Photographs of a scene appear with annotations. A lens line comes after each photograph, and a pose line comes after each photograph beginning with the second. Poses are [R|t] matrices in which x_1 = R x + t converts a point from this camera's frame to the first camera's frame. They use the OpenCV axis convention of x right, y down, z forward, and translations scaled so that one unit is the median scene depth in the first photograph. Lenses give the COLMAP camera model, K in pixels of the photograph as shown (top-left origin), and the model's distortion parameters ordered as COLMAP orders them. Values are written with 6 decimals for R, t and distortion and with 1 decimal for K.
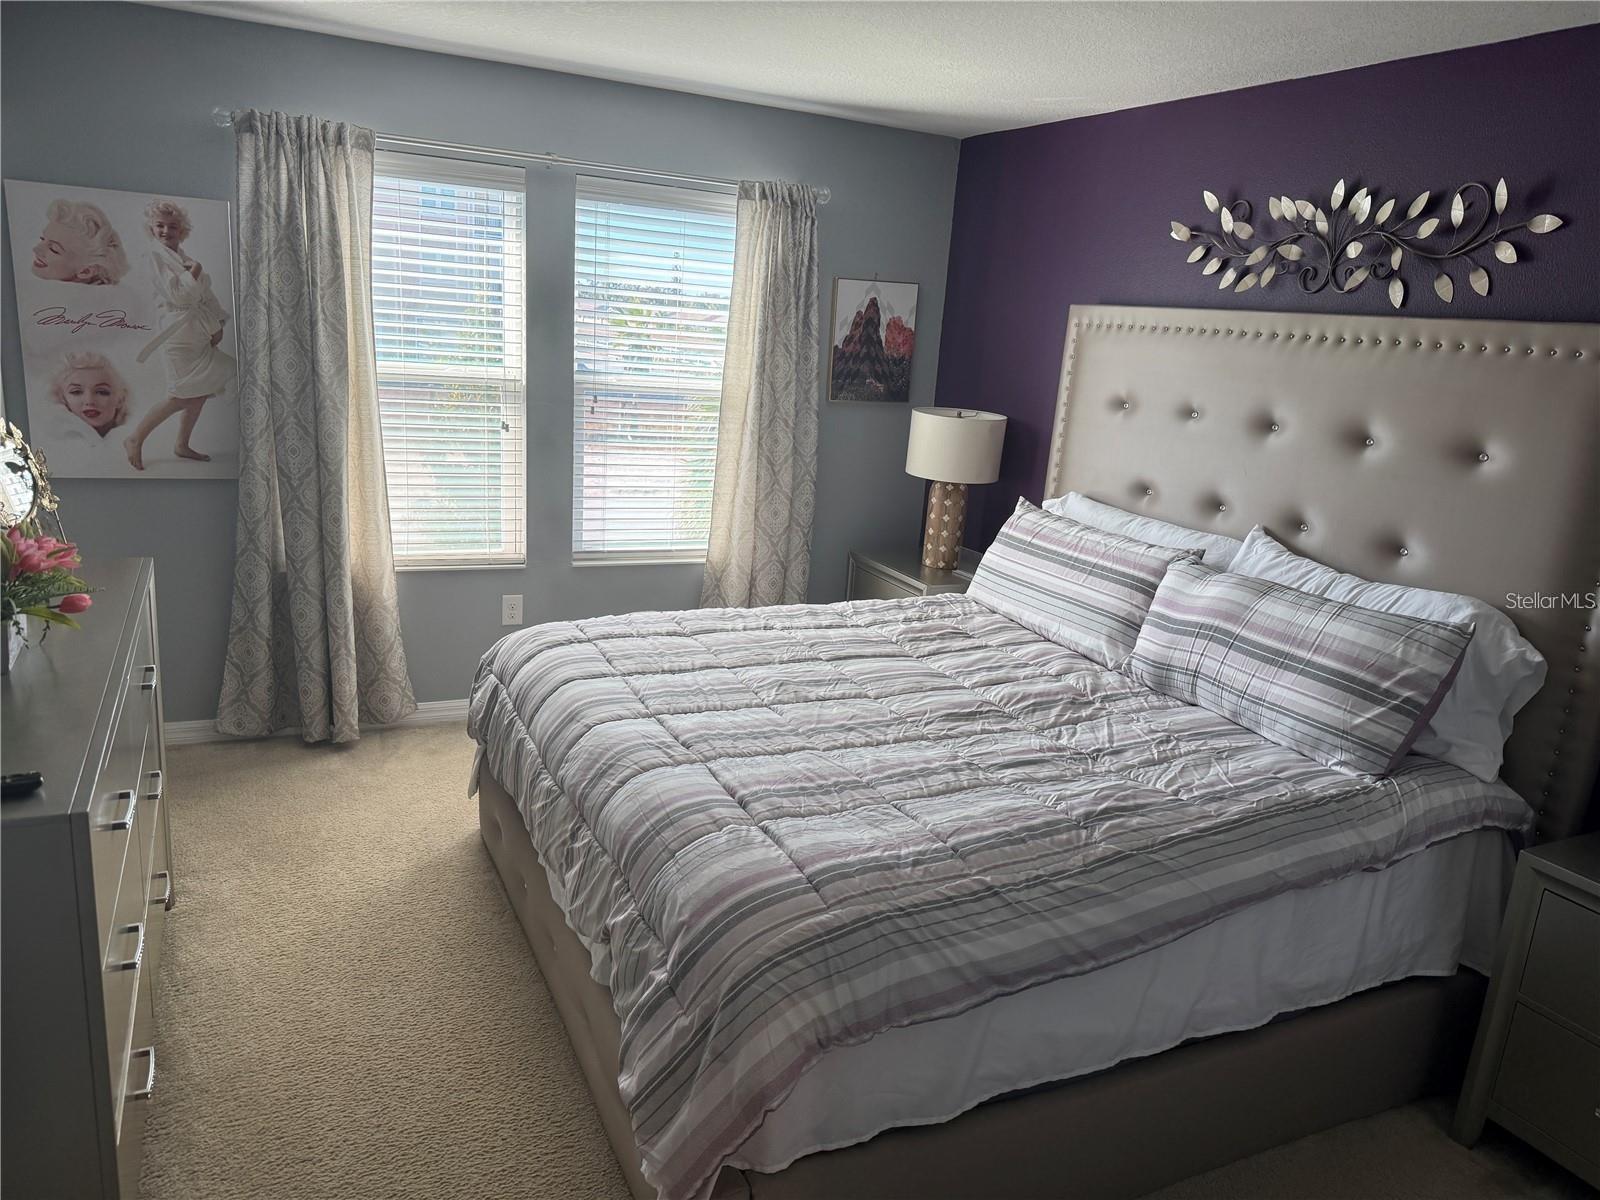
lens RADIAL K [[1116.9, 0, 821.3], [0, 1116.9, 606.2], [0, 0, 1]] dist [0.089887, -0.120748]
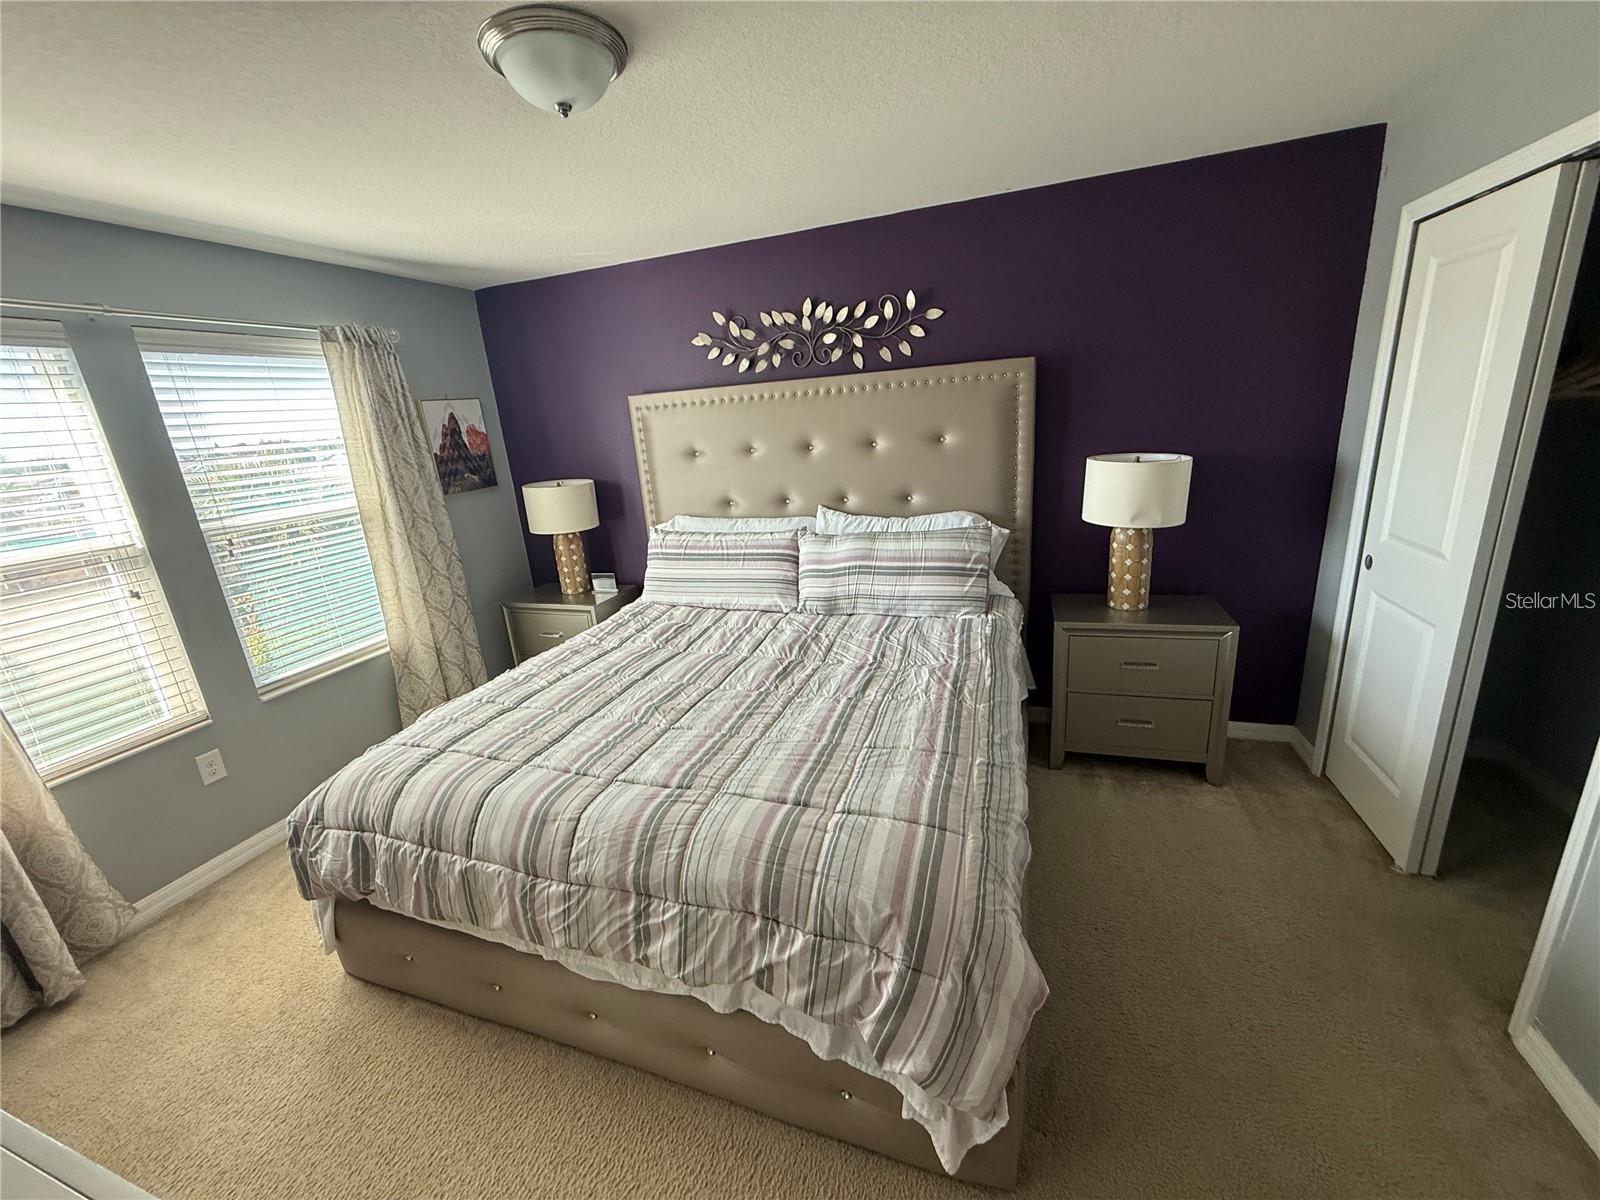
lens RADIAL K [[636.2, 0, 795.4], [0, 636.2, 594.9], [0, 0, 1]] dist [-0.000038, 0.000409]
pose [[0.711950, -0.317933, 0.626135, -0.301614], [0.297611, 0.944211, 0.141043, -0.095115], [-0.636046, 0.085929, 0.766852, 0.315586]]
